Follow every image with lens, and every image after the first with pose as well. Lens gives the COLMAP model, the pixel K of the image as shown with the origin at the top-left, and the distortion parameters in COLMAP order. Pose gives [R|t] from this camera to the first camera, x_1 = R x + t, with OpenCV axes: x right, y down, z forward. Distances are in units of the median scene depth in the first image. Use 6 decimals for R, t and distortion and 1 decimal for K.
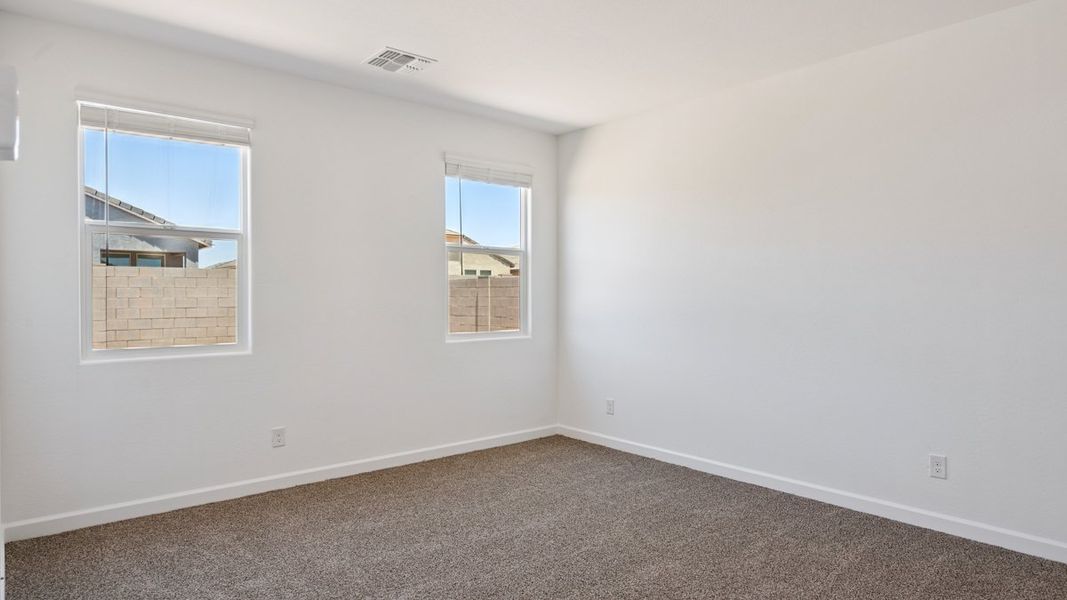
lens RADIAL K [[616.9, 0, 537.4], [0, 616.9, 298.2], [0, 0, 1]] dist [-0.002378, -0.000059]
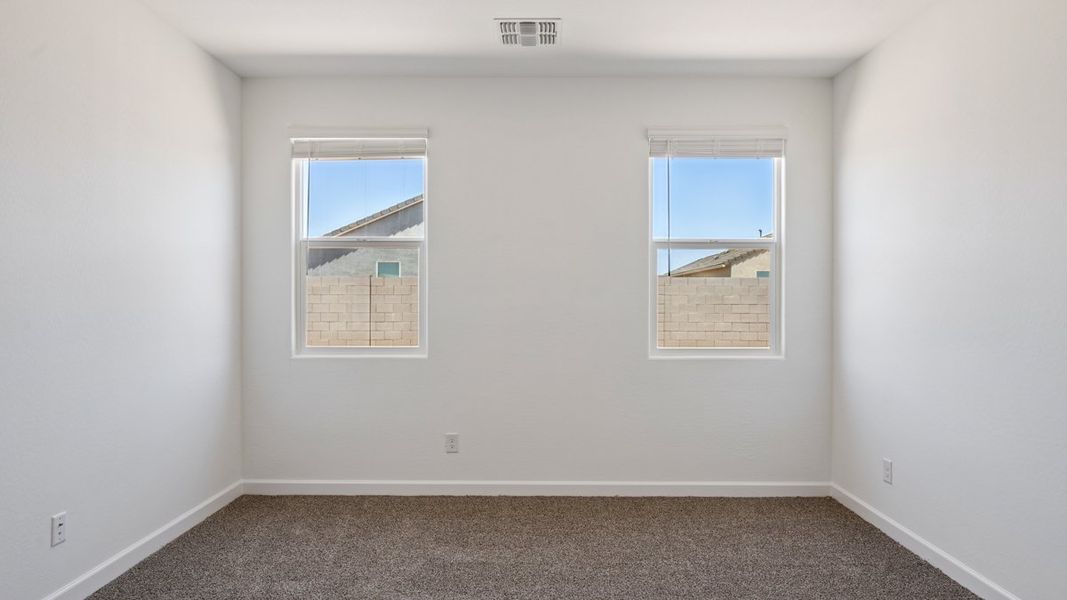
lens RADIAL K [[616.9, 0, 537.4], [0, 616.9, 298.2], [0, 0, 1]] dist [-0.002378, -0.000059]
pose [[0.758909, -0.000688, -0.651196, 0.273787], [-0.005372, 0.999959, -0.007317, -0.001504], [0.651174, 0.009051, 0.758874, 0.273007]]
